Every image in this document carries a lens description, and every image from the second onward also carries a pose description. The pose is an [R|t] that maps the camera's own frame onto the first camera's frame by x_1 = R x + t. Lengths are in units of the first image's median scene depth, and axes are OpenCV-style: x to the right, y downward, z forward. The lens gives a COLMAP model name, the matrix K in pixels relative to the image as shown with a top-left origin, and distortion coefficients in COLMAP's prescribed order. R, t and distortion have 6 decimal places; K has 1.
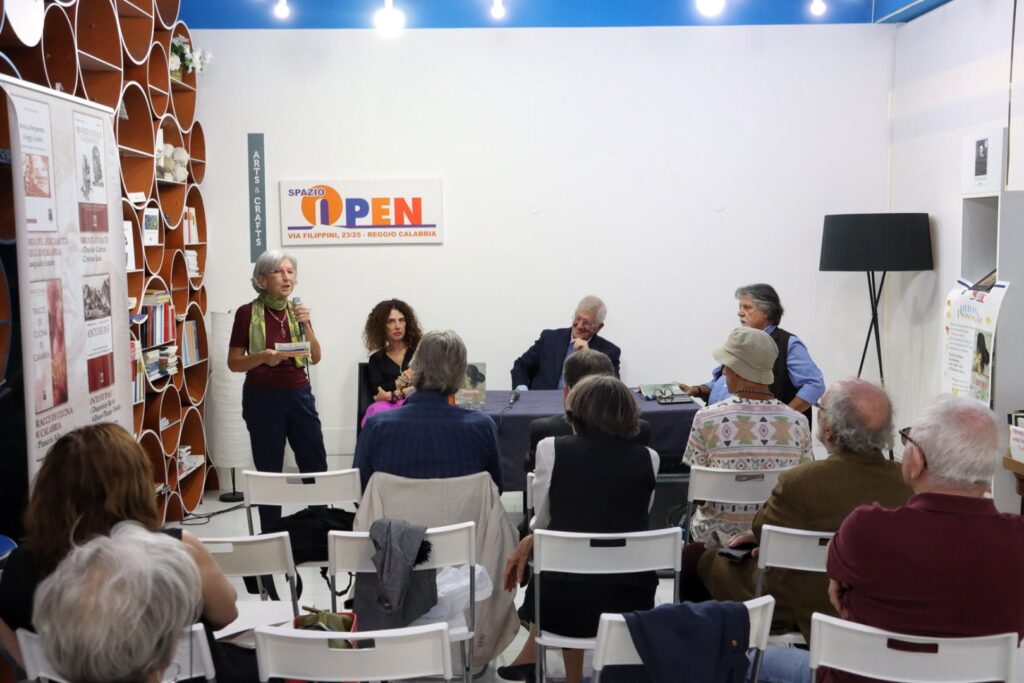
lens RADIAL K [[1224.9, 0, 510.6], [0, 1224.9, 333.8], [0, 0, 1]] dist [0.054380, 0.000000]
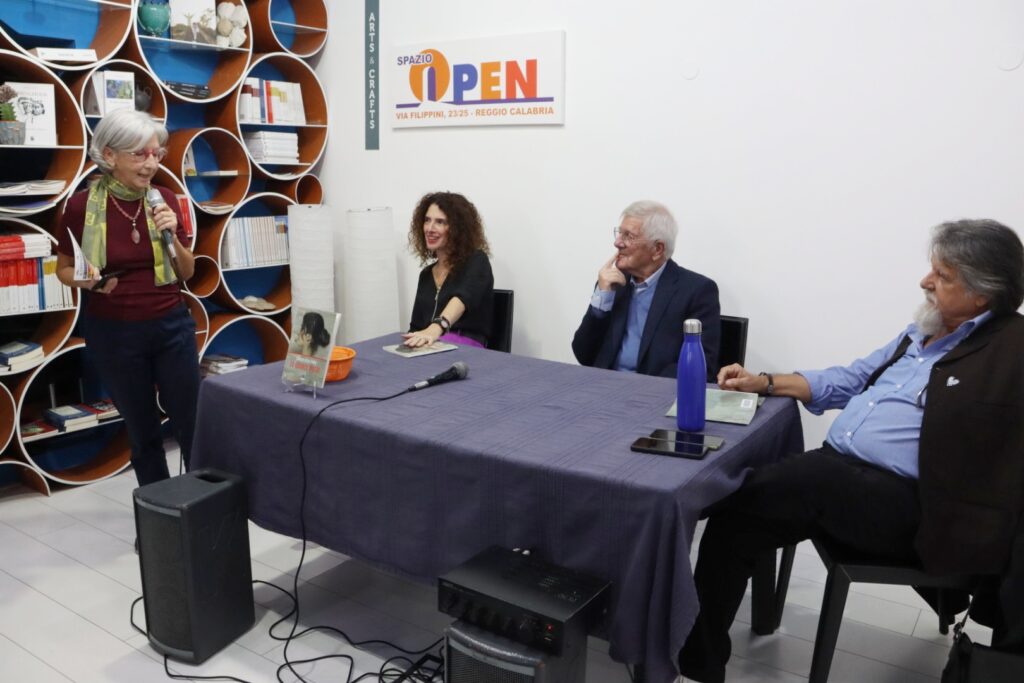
lens RADIAL K [[853.0, 0, 507.7], [0, 853.0, 340.0], [0, 0, 1]] dist [-0.149694, 0.107069]
pose [[0.822344, 0.139311, -0.551673, 0.211827], [-0.070530, 0.987044, 0.144118, -0.020756], [0.564603, -0.079605, 0.821515, 0.605266]]
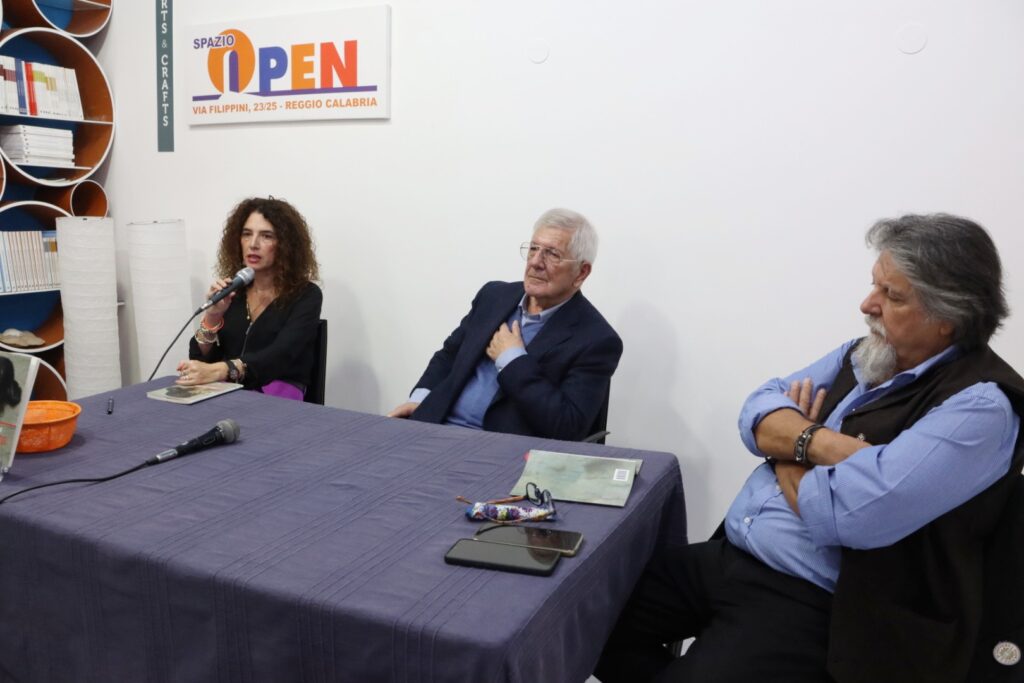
lens RADIAL K [[853.0, 0, 514.2], [0, 853.0, 337.1], [0, 0, 1]] dist [-0.149694, 0.107069]
pose [[0.904519, 0.109139, -0.412231, 0.182489], [-0.074810, 0.992314, 0.098569, -0.015942], [0.419821, -0.058319, 0.905731, 0.691104]]
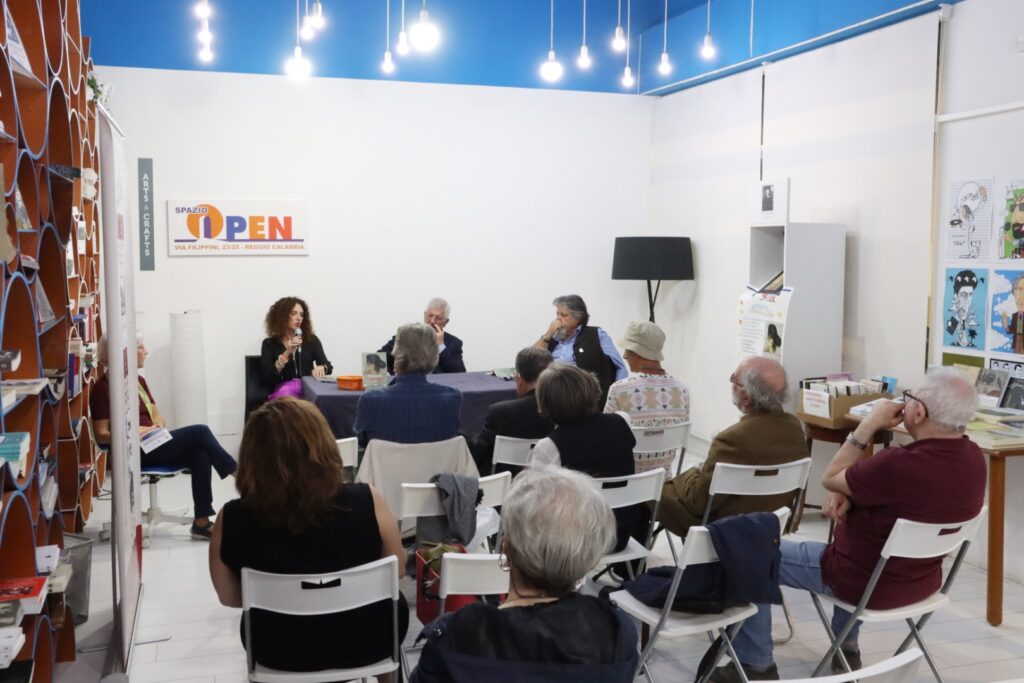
lens RADIAL K [[1000.3, 0, 515.0], [0, 1000.3, 343.1], [0, 0, 1]] dist [-0.040696, 0.000000]
pose [[0.956923, -0.012784, 0.290061, -0.154513], [0.010120, 0.999892, 0.010683, 0.003984], [-0.290167, -0.007287, 0.956948, 0.007566]]
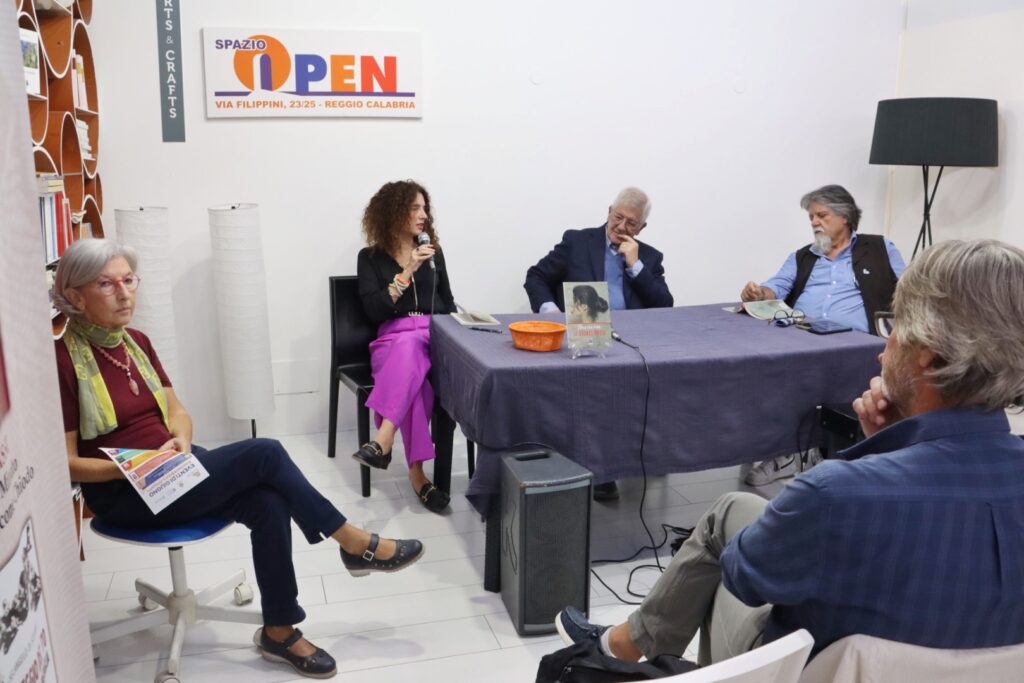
lens RADIAL K [[853.0, 0, 519.4], [0, 853.0, 349.1], [0, 0, 1]] dist [-0.149694, 0.107069]
pose [[0.958684, -0.044061, 0.281041, -0.160255], [0.004689, 0.990246, 0.139254, -0.003563], [-0.284435, -0.132183, 0.949539, 0.482358]]
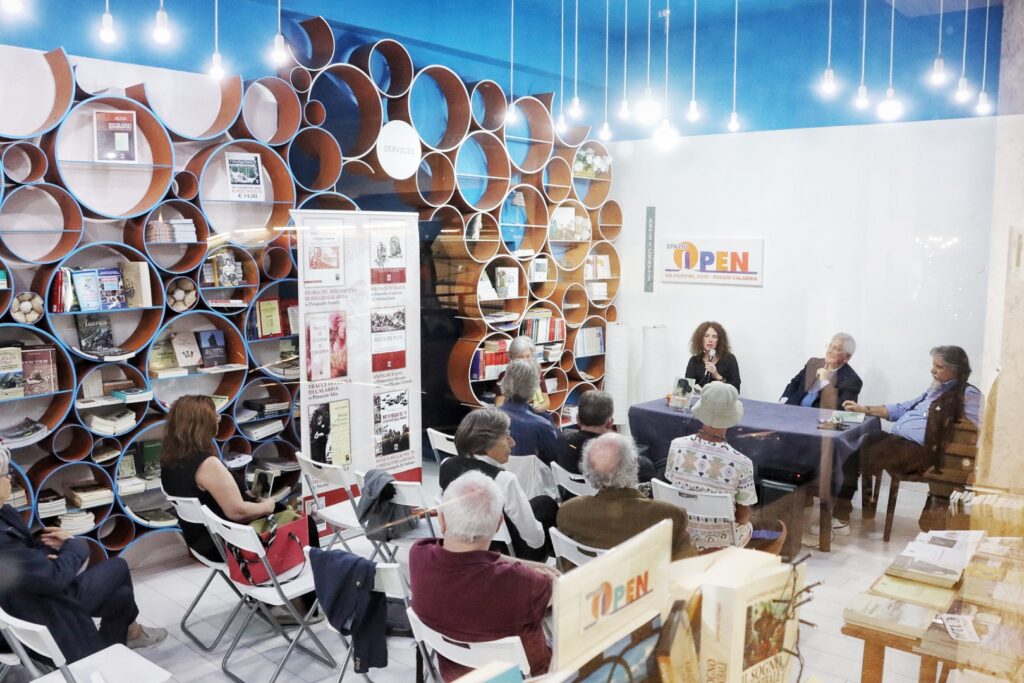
lens RADIAL K [[853.0, 0, 506.8], [0, 853.0, 314.4], [0, 0, 1]] dist [-0.149694, 0.107069]
pose [[0.744323, 0.078993, -0.663131, 0.377197], [-0.073635, 0.996633, 0.036071, -0.058030], [0.663747, 0.021981, 0.747634, 0.112298]]
